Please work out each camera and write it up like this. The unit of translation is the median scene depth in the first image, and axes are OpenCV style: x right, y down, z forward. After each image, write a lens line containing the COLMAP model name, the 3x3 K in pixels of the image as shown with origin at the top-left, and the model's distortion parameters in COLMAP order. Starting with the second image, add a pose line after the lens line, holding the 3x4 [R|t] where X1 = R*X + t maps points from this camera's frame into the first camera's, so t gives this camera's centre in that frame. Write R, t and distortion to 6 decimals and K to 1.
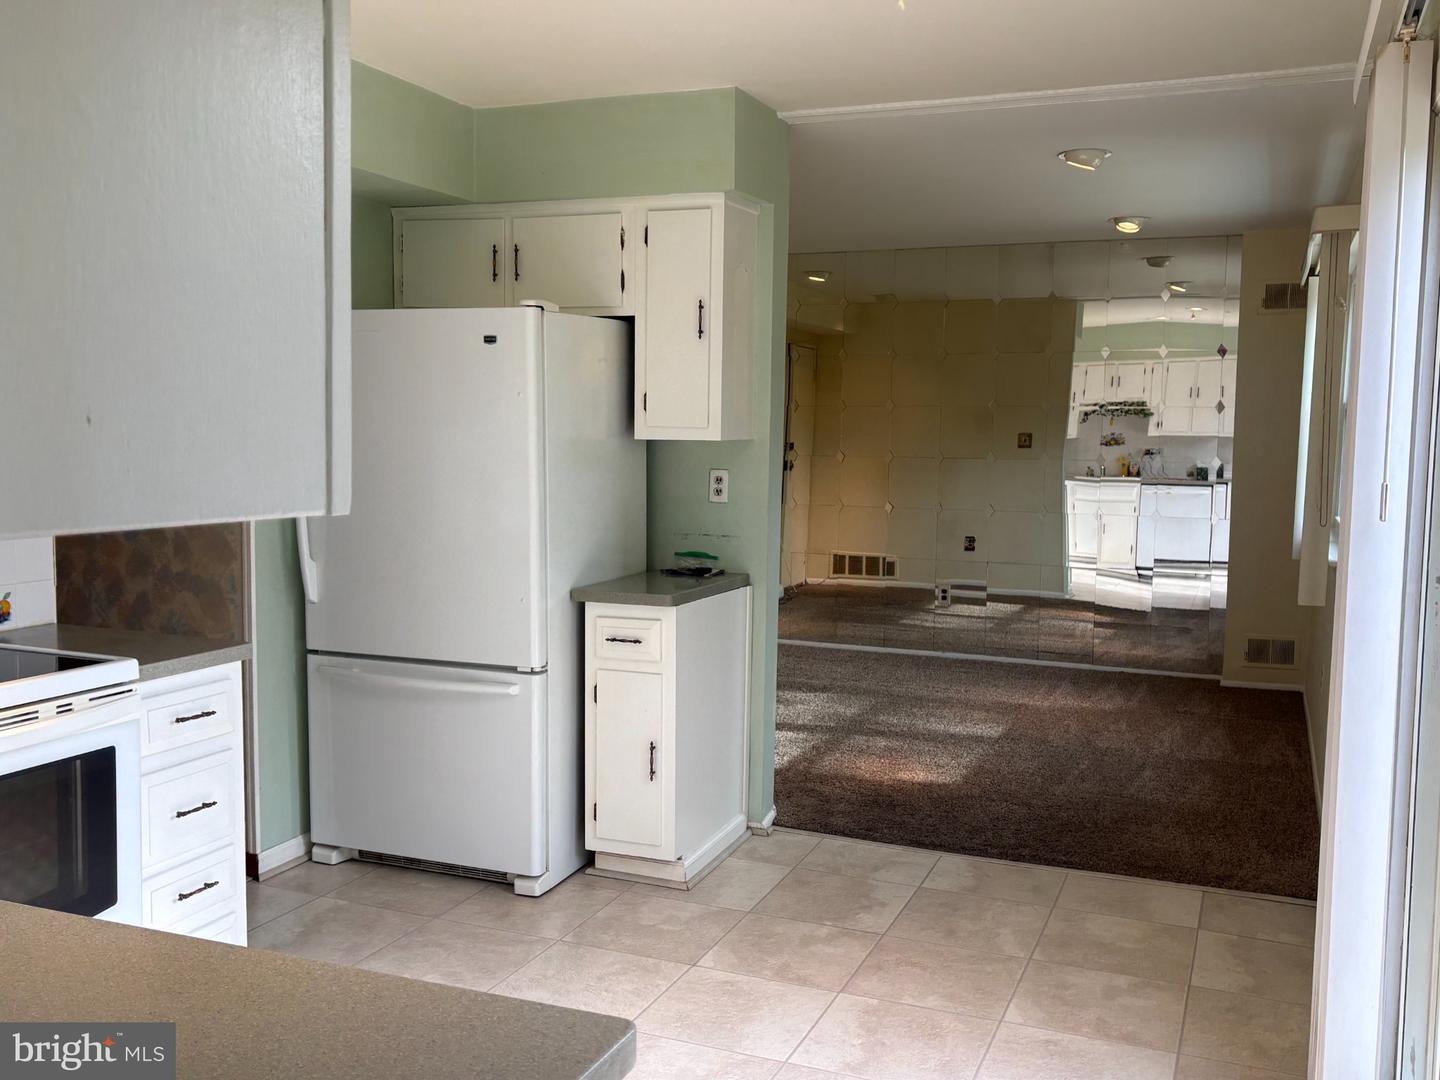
lens RADIAL K [[1333.2, 0, 728.6], [0, 1333.2, 548.3], [0, 0, 1]] dist [0.013230, 0.000000]
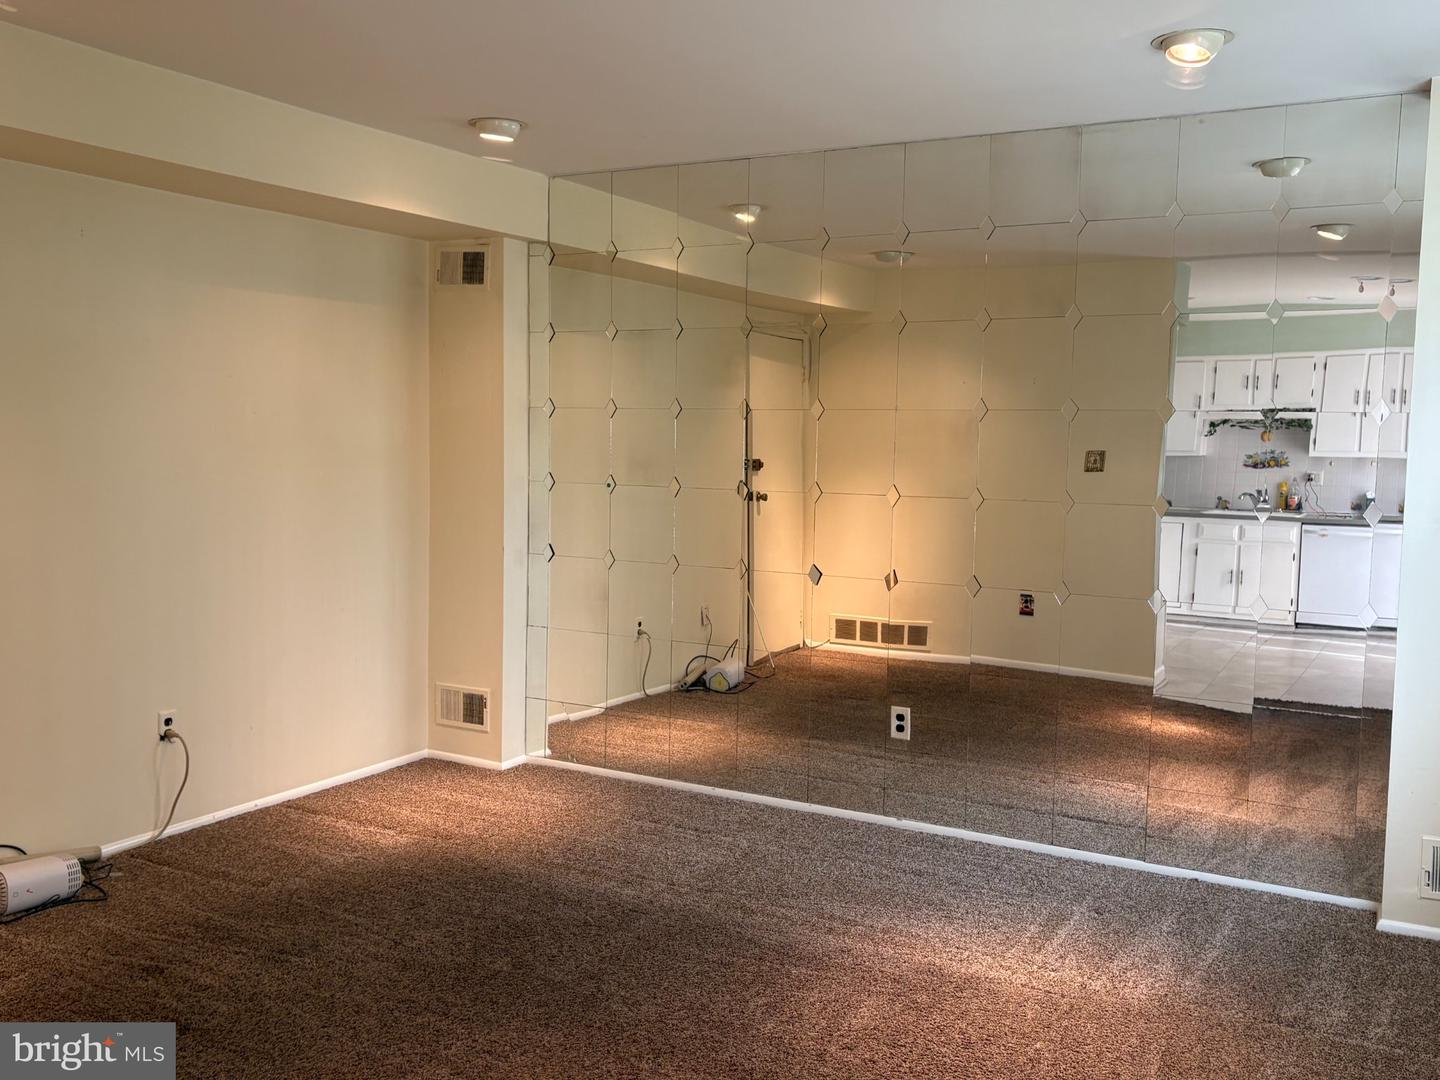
lens RADIAL K [[1333.2, 0, 722.6], [0, 1333.2, 536.2], [0, 0, 1]] dist [0.013230, 0.000000]
pose [[0.992234, 0.017964, -0.123077, 0.119807], [-0.020124, 0.999664, -0.016326, -0.028625], [0.122743, 0.018676, 0.992263, 0.302457]]
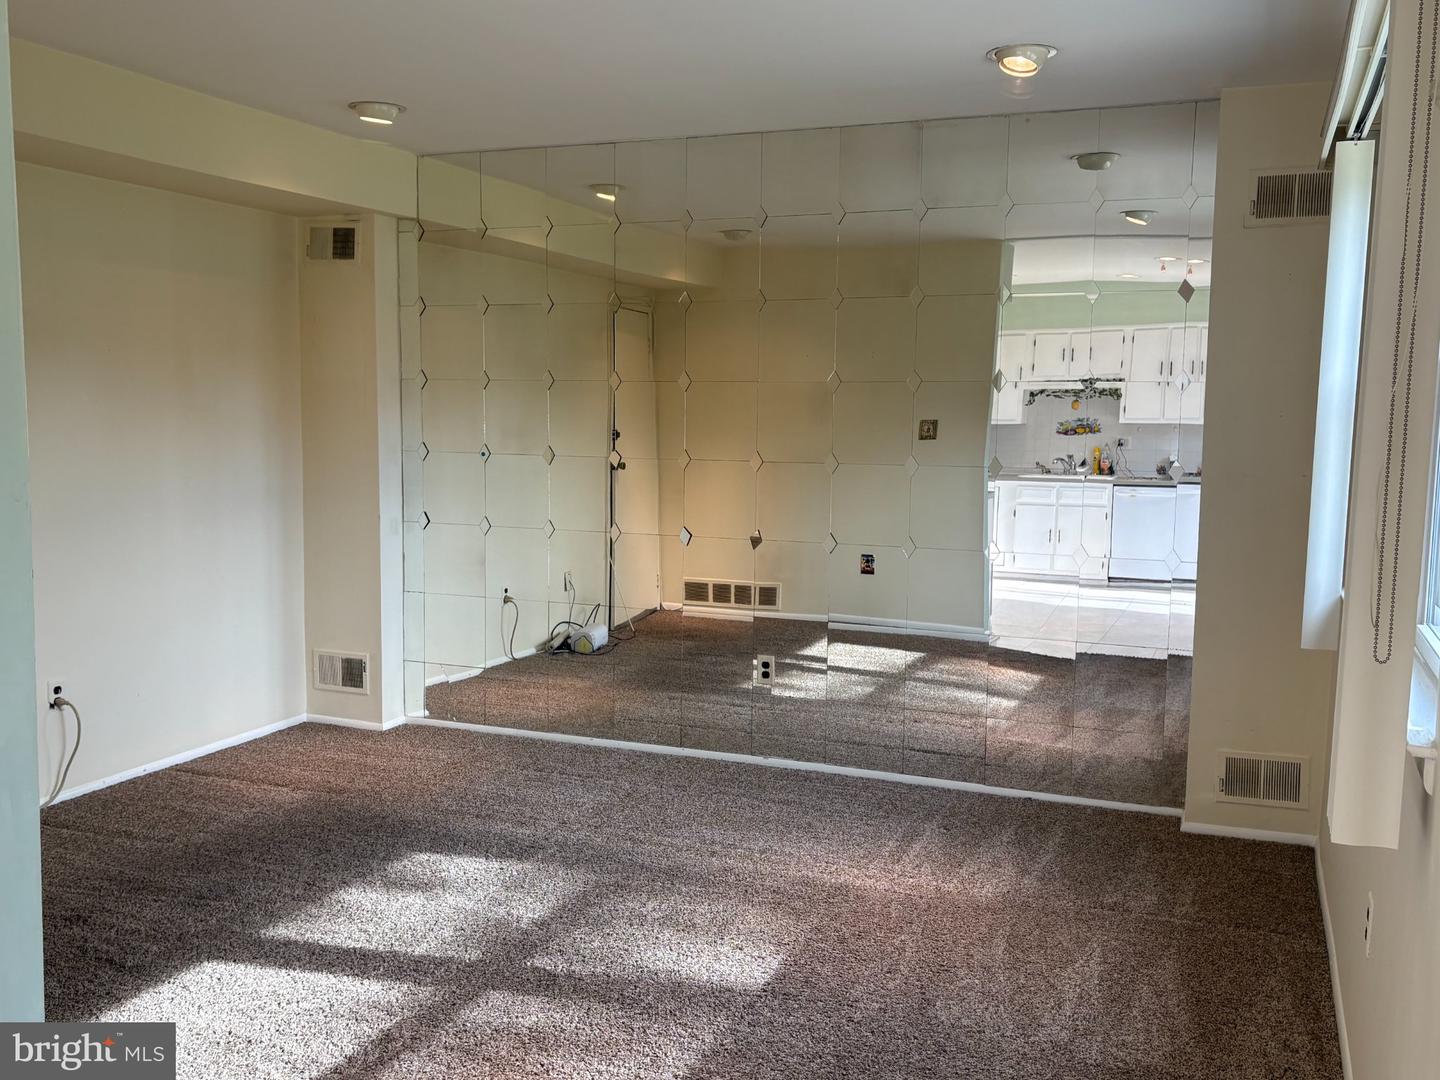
lens RADIAL K [[1333.2, 0, 727.3], [0, 1333.2, 542.2], [0, 0, 1]] dist [0.013230, 0.000000]
pose [[0.999981, 0.002286, 0.005766, 0.107828], [-0.002331, 0.999967, 0.007785, -0.024810], [-0.005748, -0.007798, 0.999953, 0.268214]]
